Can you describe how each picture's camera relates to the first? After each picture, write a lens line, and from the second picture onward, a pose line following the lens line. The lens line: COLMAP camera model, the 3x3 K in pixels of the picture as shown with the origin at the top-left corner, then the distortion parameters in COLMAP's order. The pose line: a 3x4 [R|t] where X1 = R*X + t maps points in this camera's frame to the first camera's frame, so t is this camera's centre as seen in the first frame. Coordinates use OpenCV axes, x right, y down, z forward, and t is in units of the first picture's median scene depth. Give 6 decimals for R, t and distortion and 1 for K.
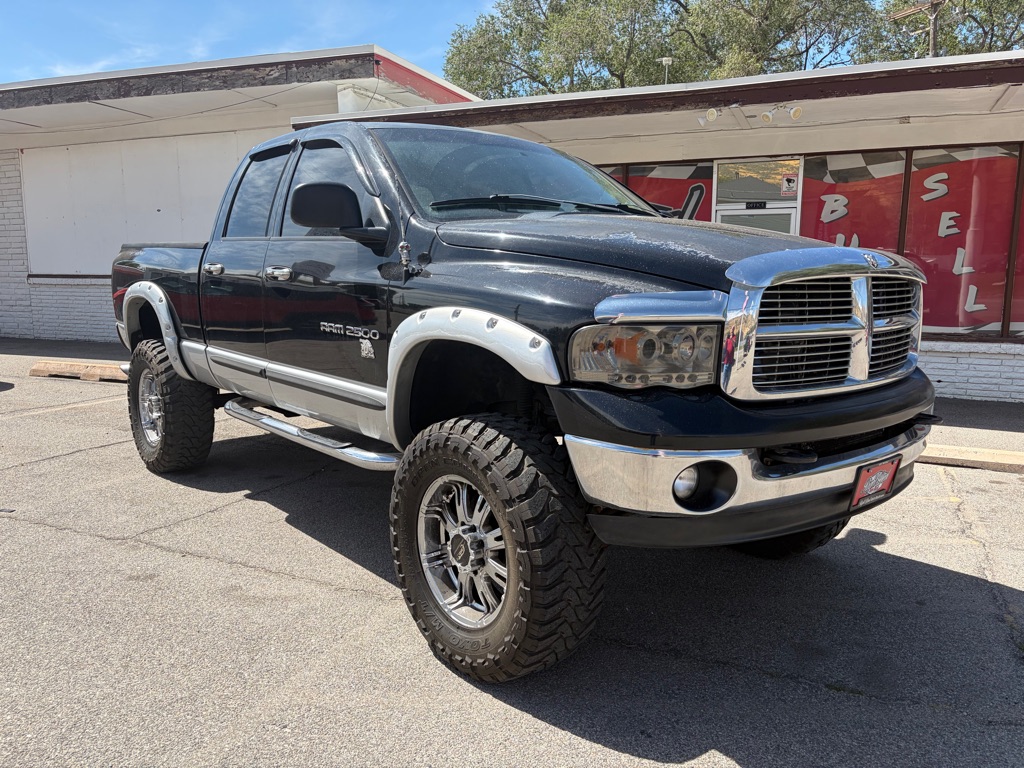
lens RADIAL K [[780.2, 0, 510.1], [0, 780.2, 387.6], [0, 0, 1]] dist [0.040302, -0.039659]
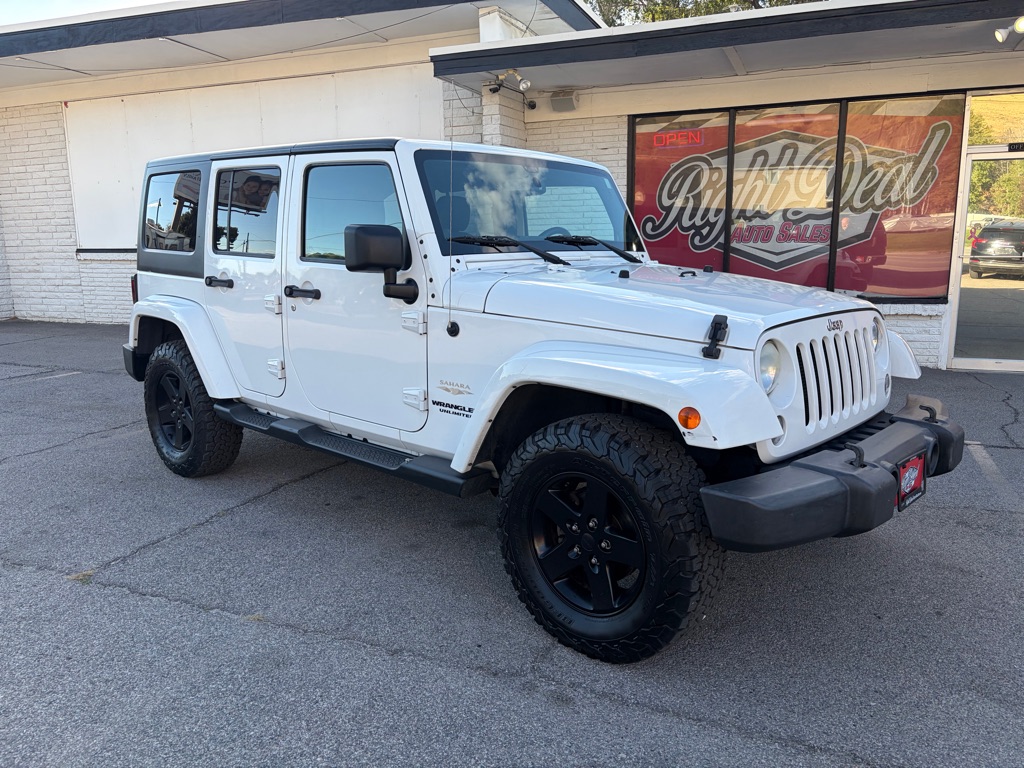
lens RADIAL K [[780.2, 0, 512.9], [0, 780.2, 386.5], [0, 0, 1]] dist [0.040302, -0.039659]
pose [[0.999758, -0.015805, 0.015278, -0.232835], [0.015312, 0.999374, 0.031890, -0.019989], [-0.015772, -0.031648, 0.999375, 0.193485]]
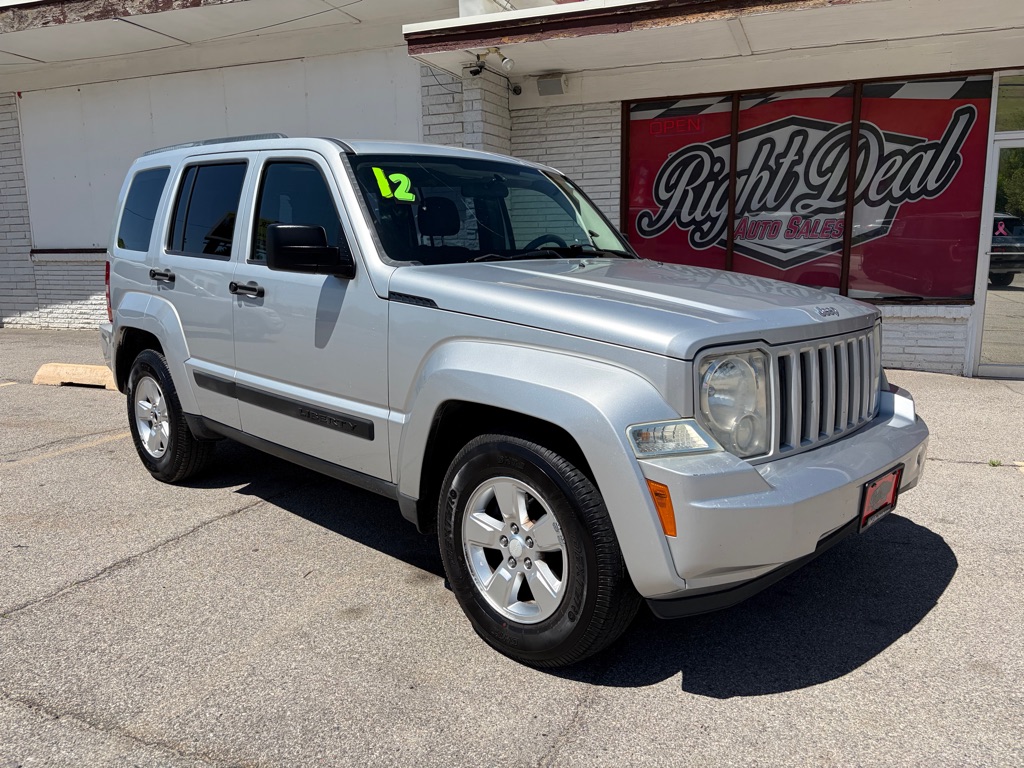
lens RADIAL K [[780.2, 0, 512.8], [0, 780.2, 386.0], [0, 0, 1]] dist [0.040302, -0.039659]
pose [[0.999507, -0.018697, 0.025214, -0.222239], [0.018110, 0.999564, 0.023310, -0.021785], [-0.025639, -0.022842, 0.999410, 0.277759]]
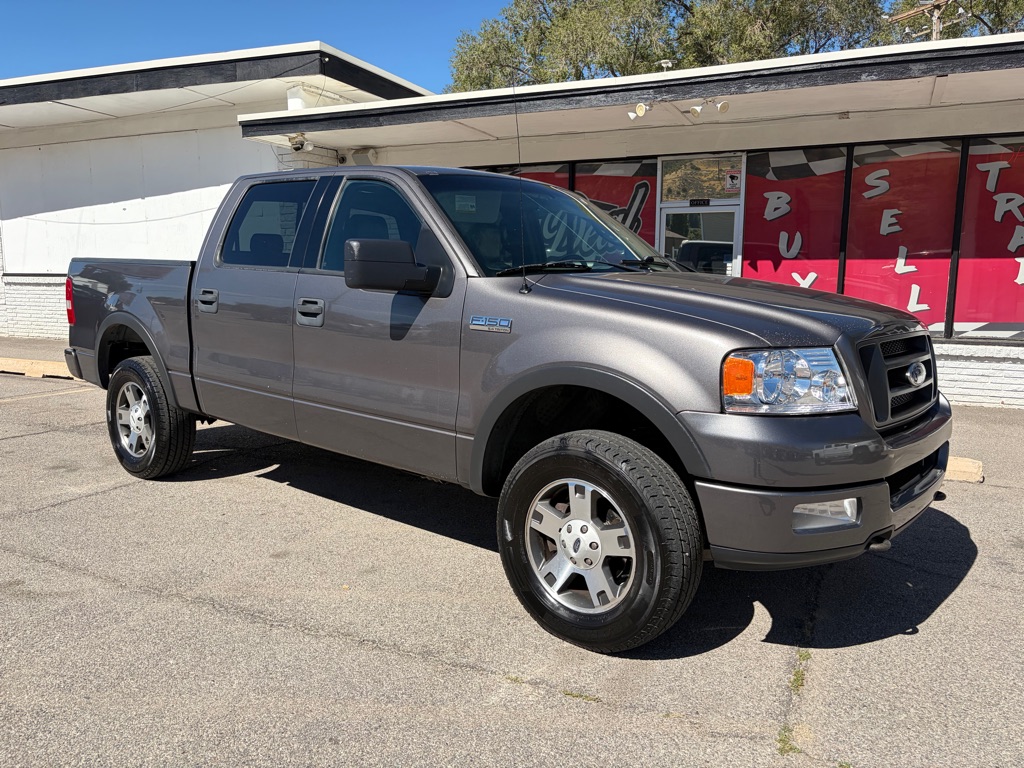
lens RADIAL K [[780.2, 0, 515.7], [0, 780.2, 382.6], [0, 0, 1]] dist [0.040302, -0.039659]
pose [[0.999634, 0.007107, -0.026095, 0.113150], [-0.007440, 0.999892, -0.012658, 0.006766], [0.026002, 0.012848, 0.999579, 0.017341]]
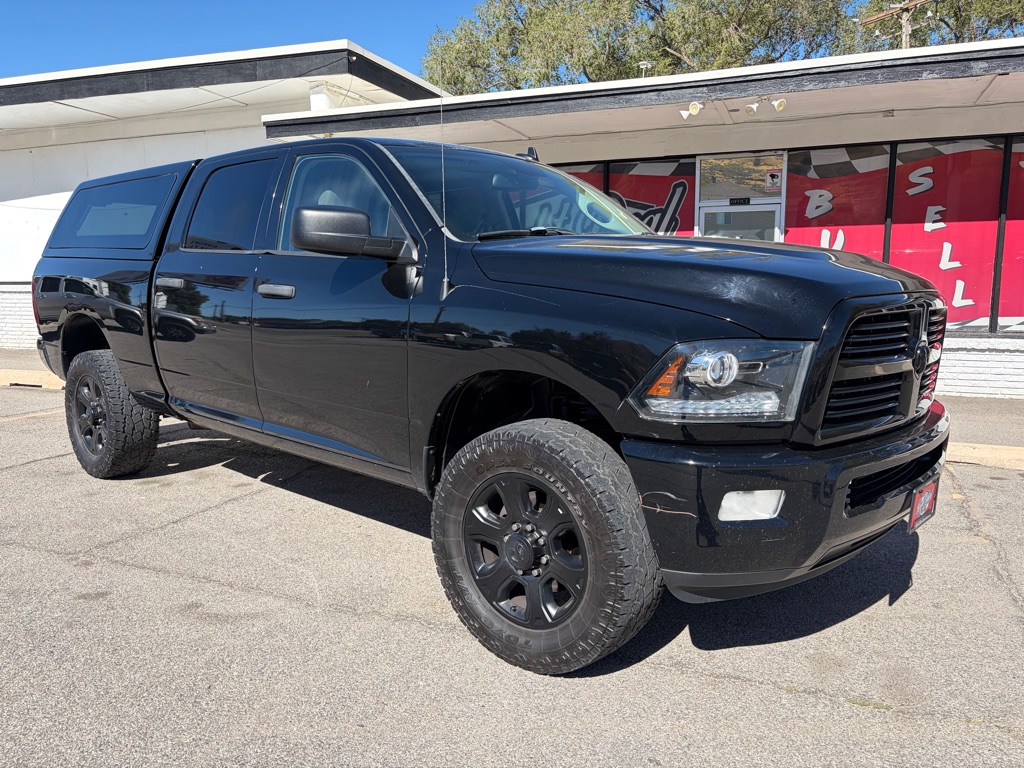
lens RADIAL K [[780.2, 0, 511.0], [0, 780.2, 386.0], [0, 0, 1]] dist [0.040302, -0.039659]
pose [[0.999554, -0.012849, 0.026952, -0.002315], [0.013179, 0.999840, -0.012106, 0.006592], [-0.026792, 0.012456, 0.999563, 0.029847]]
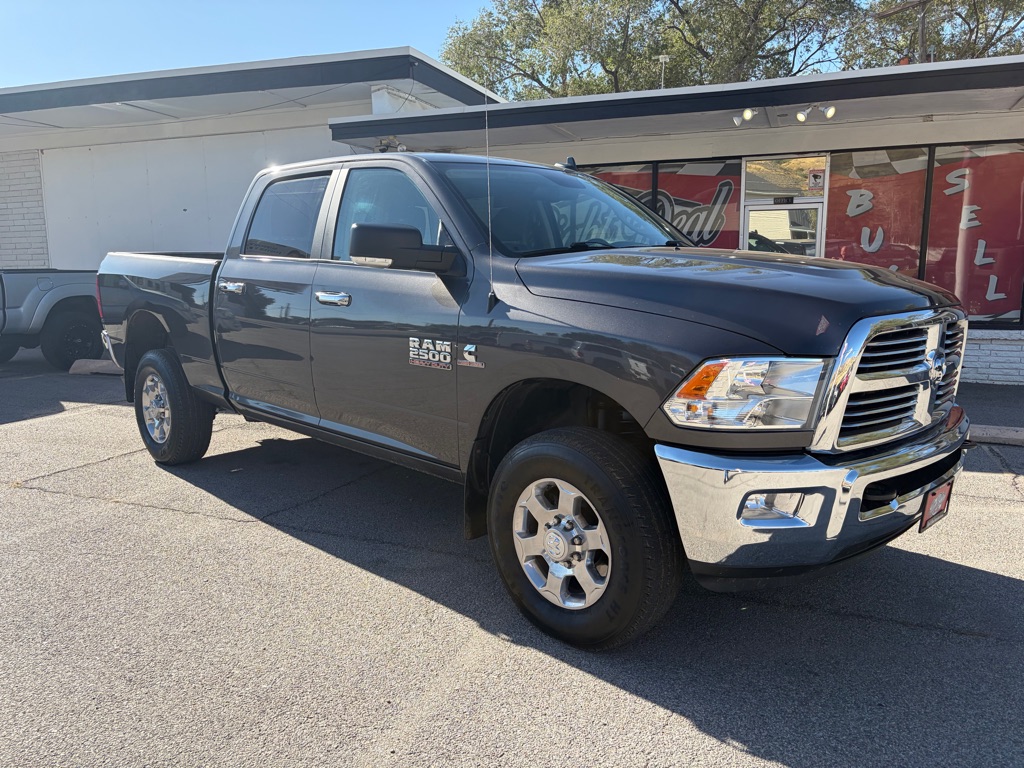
lens RADIAL K [[780.2, 0, 515.0], [0, 780.2, 385.7], [0, 0, 1]] dist [0.040302, -0.039659]
pose [[0.999524, -0.013748, 0.027623, -0.076396], [0.013697, 0.999904, 0.002065, 0.006204], [-0.027648, -0.001686, 0.999616, -0.030818]]
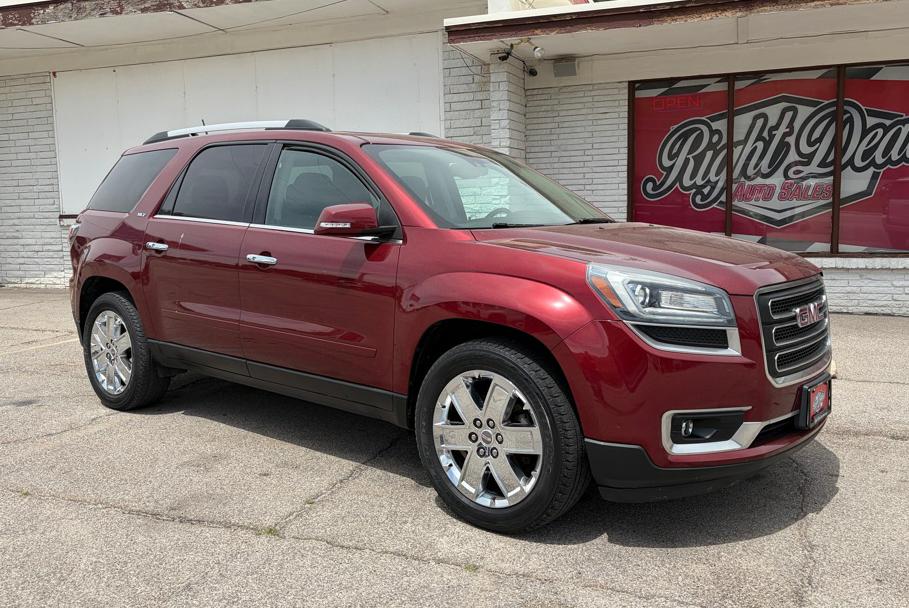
lens RADIAL K [[779.9, 0, 445.9], [0, 779.9, 285.7], [0, 0, 1]] dist [0.030152, -0.006988]
pose [[0.998614, -0.026456, 0.045493, -0.357896], [0.028733, 0.998328, -0.050148, -0.015877], [-0.044091, 0.051386, 0.997705, 0.190098]]
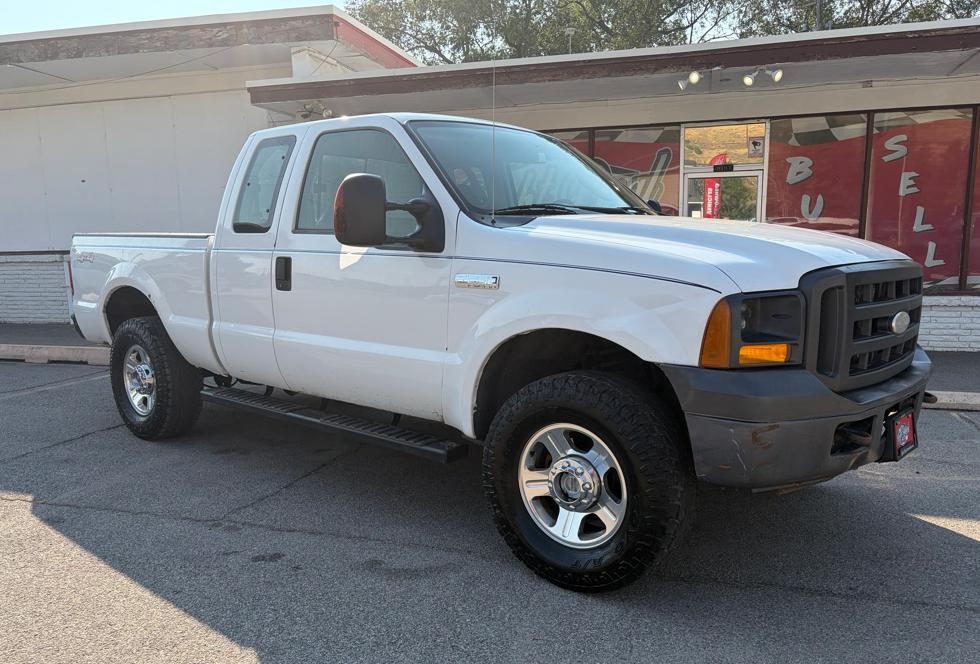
lens RADIAL K [[783.6, 0, 477.9], [0, 783.6, 365.5], [0, 0, 1]] dist [0.029412, -0.029316]
pose [[0.993372, -0.035700, 0.109257, -0.127866], [0.035126, 0.999357, 0.007177, 0.006010], [-0.109443, -0.003292, 0.993988, 0.017196]]
